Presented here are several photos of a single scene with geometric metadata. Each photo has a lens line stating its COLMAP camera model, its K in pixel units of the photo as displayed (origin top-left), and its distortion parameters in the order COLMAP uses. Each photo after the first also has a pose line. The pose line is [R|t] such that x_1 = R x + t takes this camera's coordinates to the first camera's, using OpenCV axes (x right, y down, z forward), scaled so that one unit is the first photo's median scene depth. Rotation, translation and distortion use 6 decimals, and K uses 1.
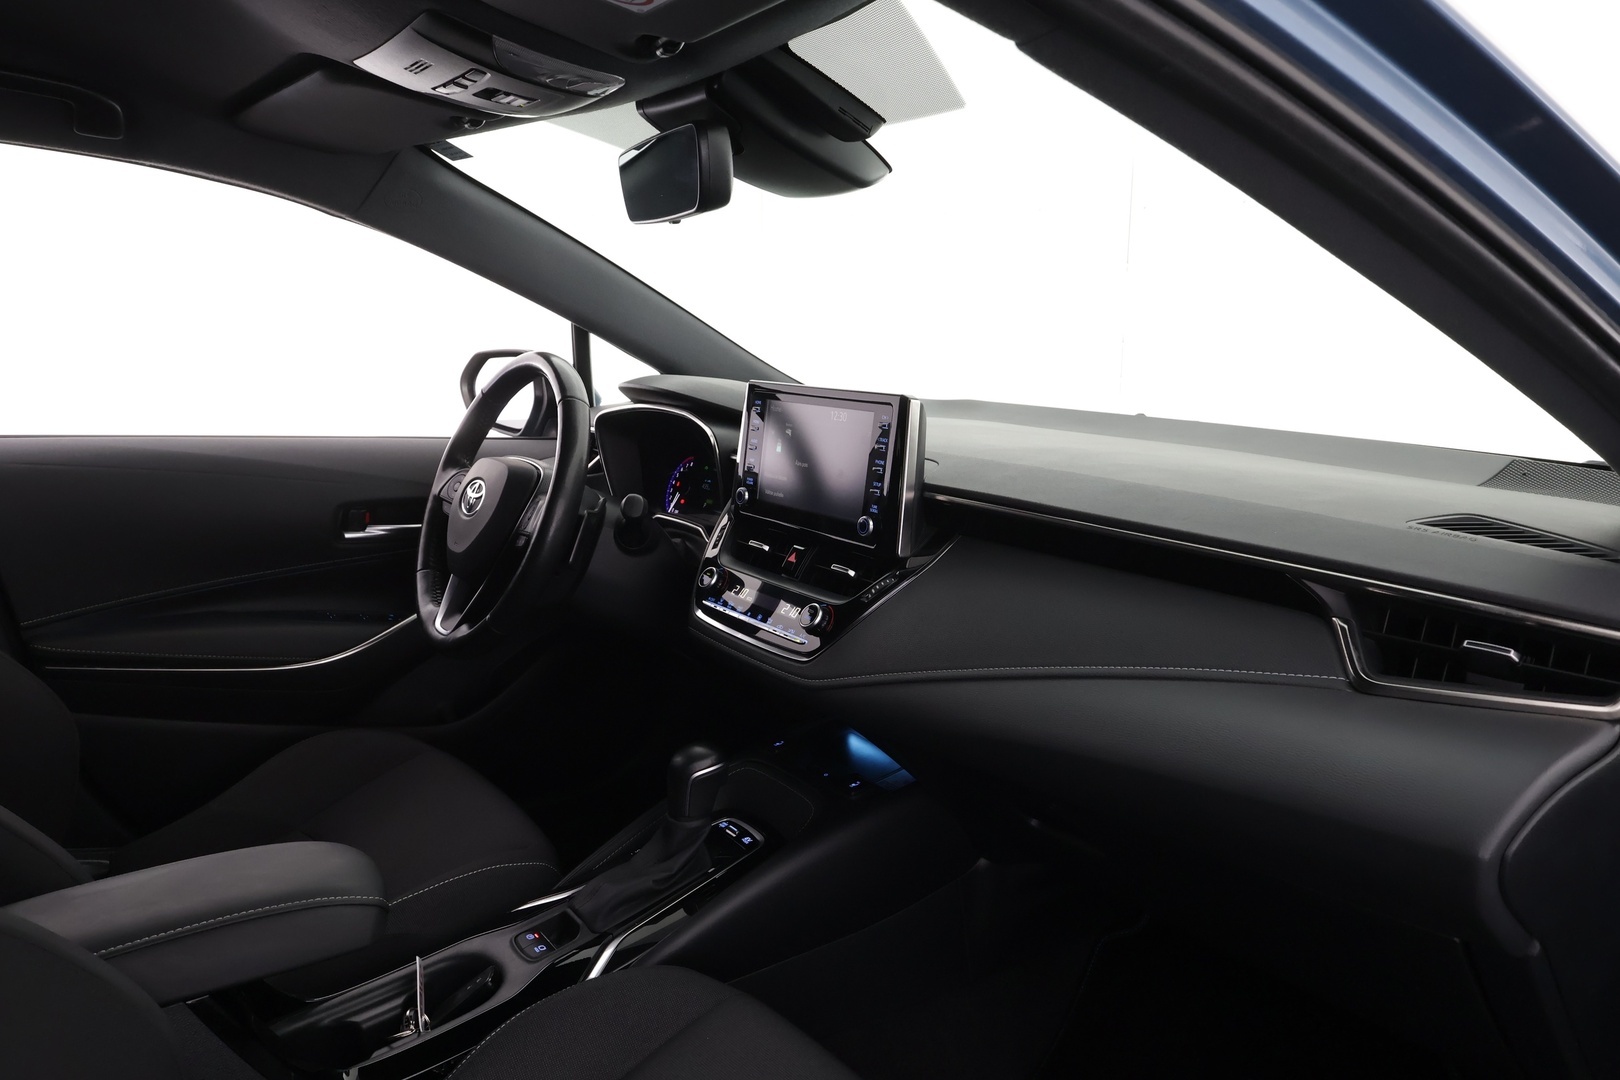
lens RADIAL K [[1130.3, 0, 810.0], [0, 1130.3, 540.0], [0, 0, 1]] dist [-0.003300, 0.001749]
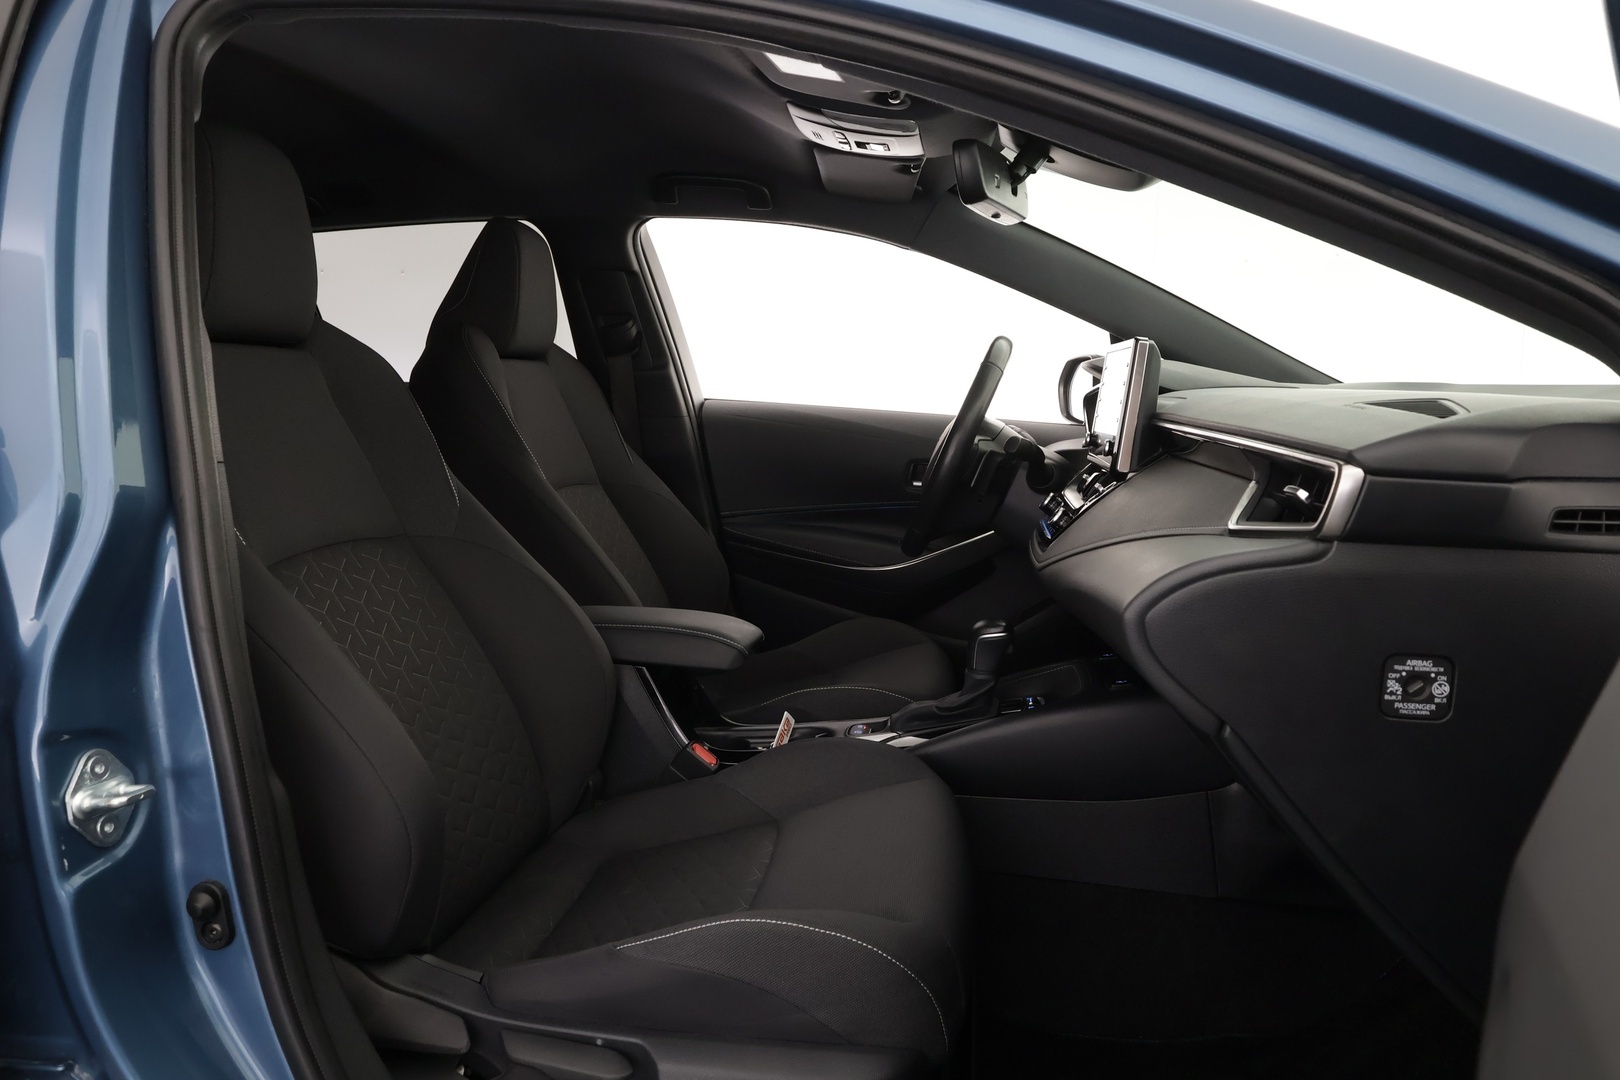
lens RADIAL K [[1130.3, 0, 810.0], [0, 1130.3, 540.0], [0, 0, 1]] dist [-0.003300, 0.001749]
pose [[0.696082, 0.088516, -0.712485, 0.626119], [-0.141306, 0.989851, -0.015078, 0.133911], [0.703919, 0.111174, 0.701526, -0.055903]]
